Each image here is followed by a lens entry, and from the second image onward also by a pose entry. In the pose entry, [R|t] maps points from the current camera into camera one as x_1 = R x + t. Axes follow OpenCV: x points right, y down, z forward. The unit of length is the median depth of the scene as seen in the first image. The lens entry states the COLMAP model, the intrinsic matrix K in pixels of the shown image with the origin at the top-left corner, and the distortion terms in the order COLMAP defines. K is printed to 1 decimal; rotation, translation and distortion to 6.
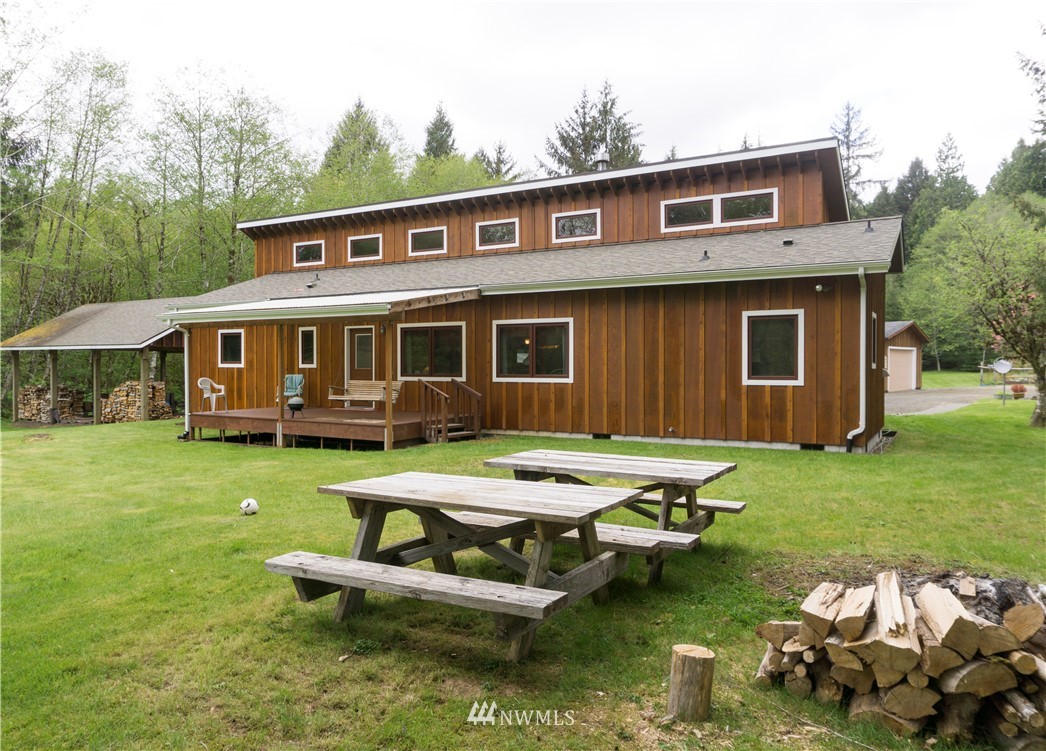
lens RADIAL K [[713.1, 0, 520.1], [0, 713.1, 369.3], [0, 0, 1]] dist [0.000850, -0.001621]
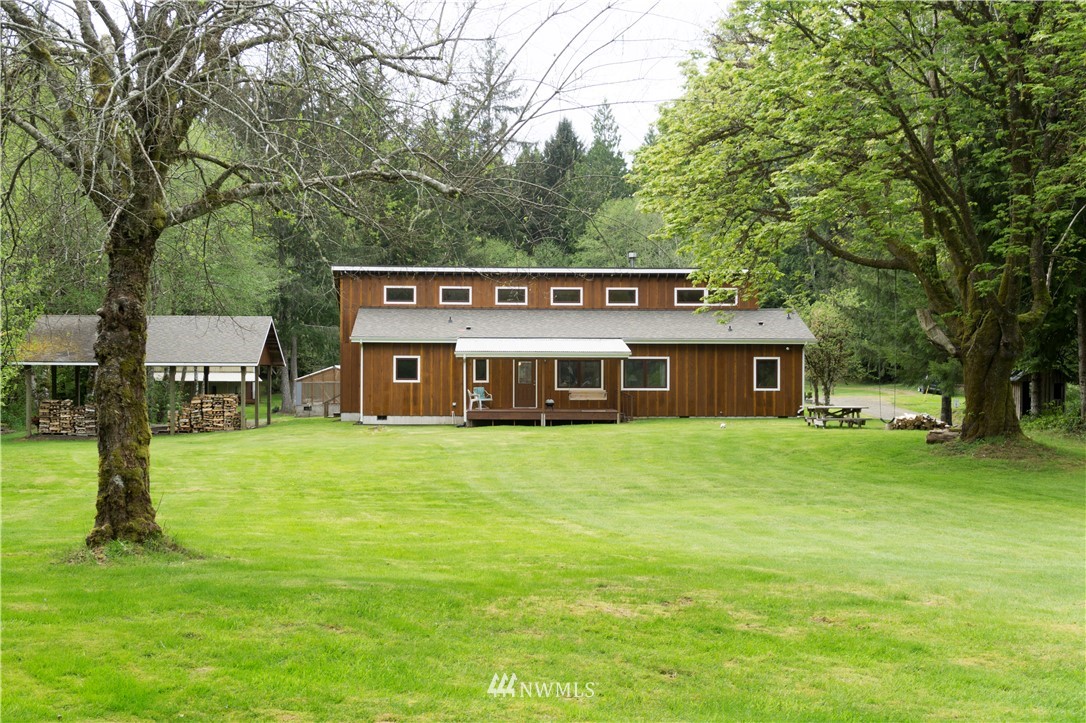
lens RADIAL K [[1324.7, 0, 542.4], [0, 1324.7, 365.6], [0, 0, 1]] dist [0.015781, 0.000000]
pose [[0.837285, 0.005481, 0.546738, -1.862522], [0.000910, 0.999934, -0.011418, -0.006969], [-0.546765, 0.010057, 0.837226, -1.555862]]
